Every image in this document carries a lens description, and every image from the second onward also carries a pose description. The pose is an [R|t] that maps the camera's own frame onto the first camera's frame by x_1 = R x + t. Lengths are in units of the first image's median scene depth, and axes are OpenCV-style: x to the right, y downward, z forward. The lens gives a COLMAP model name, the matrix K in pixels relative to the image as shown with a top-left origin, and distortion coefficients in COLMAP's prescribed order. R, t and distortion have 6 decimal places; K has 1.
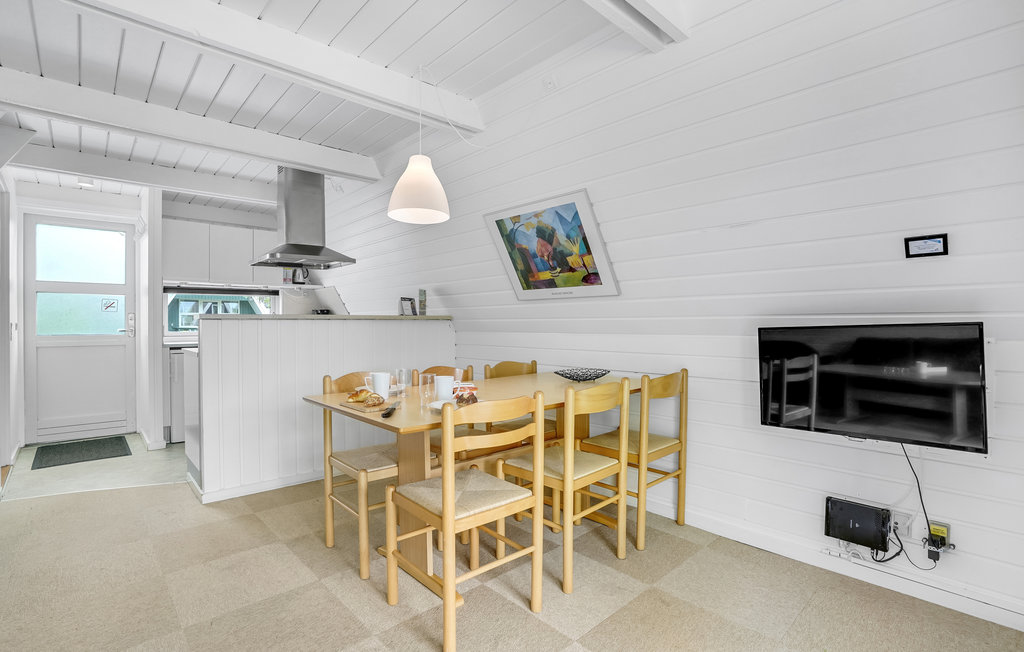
lens RADIAL K [[484.2, 0, 516.8], [0, 484.2, 329.0], [0, 0, 1]] dist [-0.038205, 0.004041]
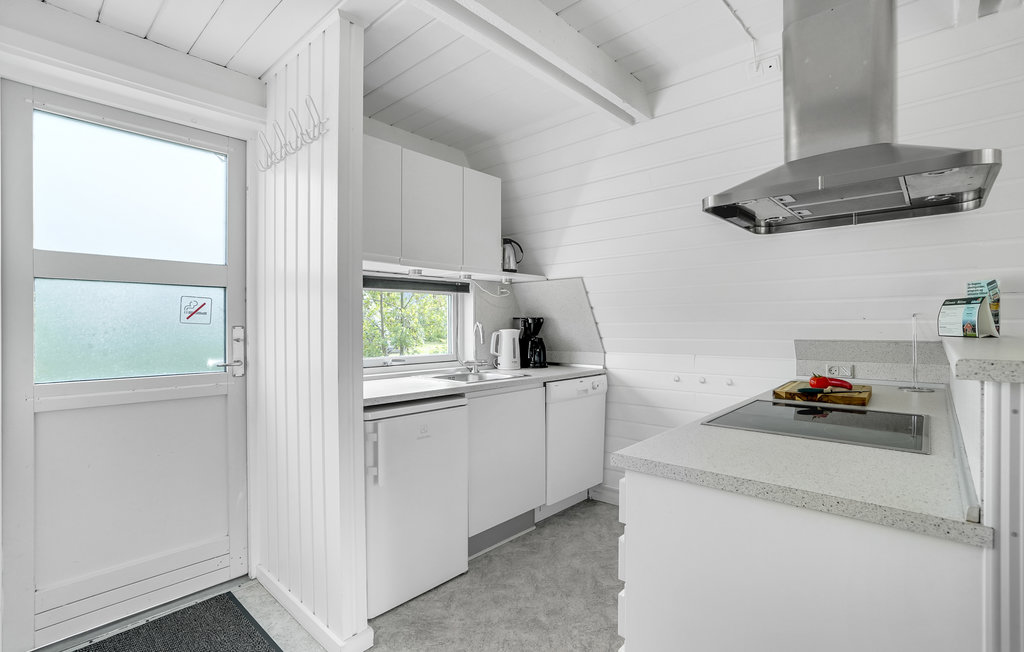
lens RADIAL K [[484.2, 0, 522.2], [0, 484.2, 326.8], [0, 0, 1]] dist [-0.038205, 0.004041]
pose [[0.994413, -0.002502, 0.105526, -0.980406], [0.003226, 0.999972, -0.006688, -0.048877], [-0.105506, 0.006991, 0.994394, 0.832703]]
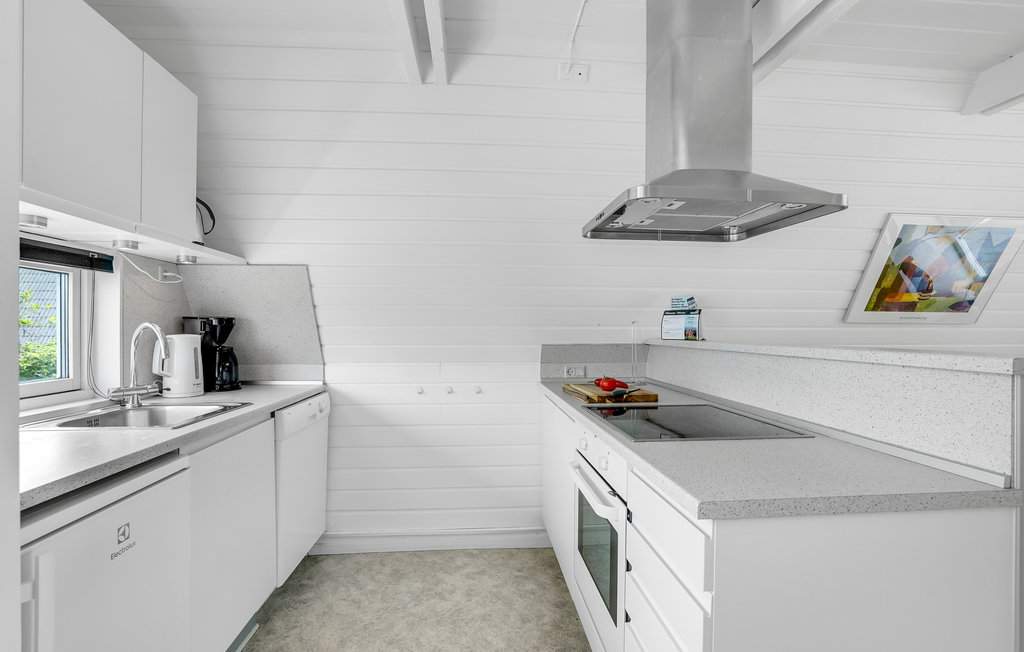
lens RADIAL K [[484.2, 0, 512.8], [0, 484.2, 330.0], [0, 0, 1]] dist [-0.038205, 0.004041]
pose [[0.605897, 0.003040, 0.795537, -1.170497], [0.003853, 0.999970, -0.006755, -0.050713], [-0.795534, 0.007158, 0.605867, 1.141647]]
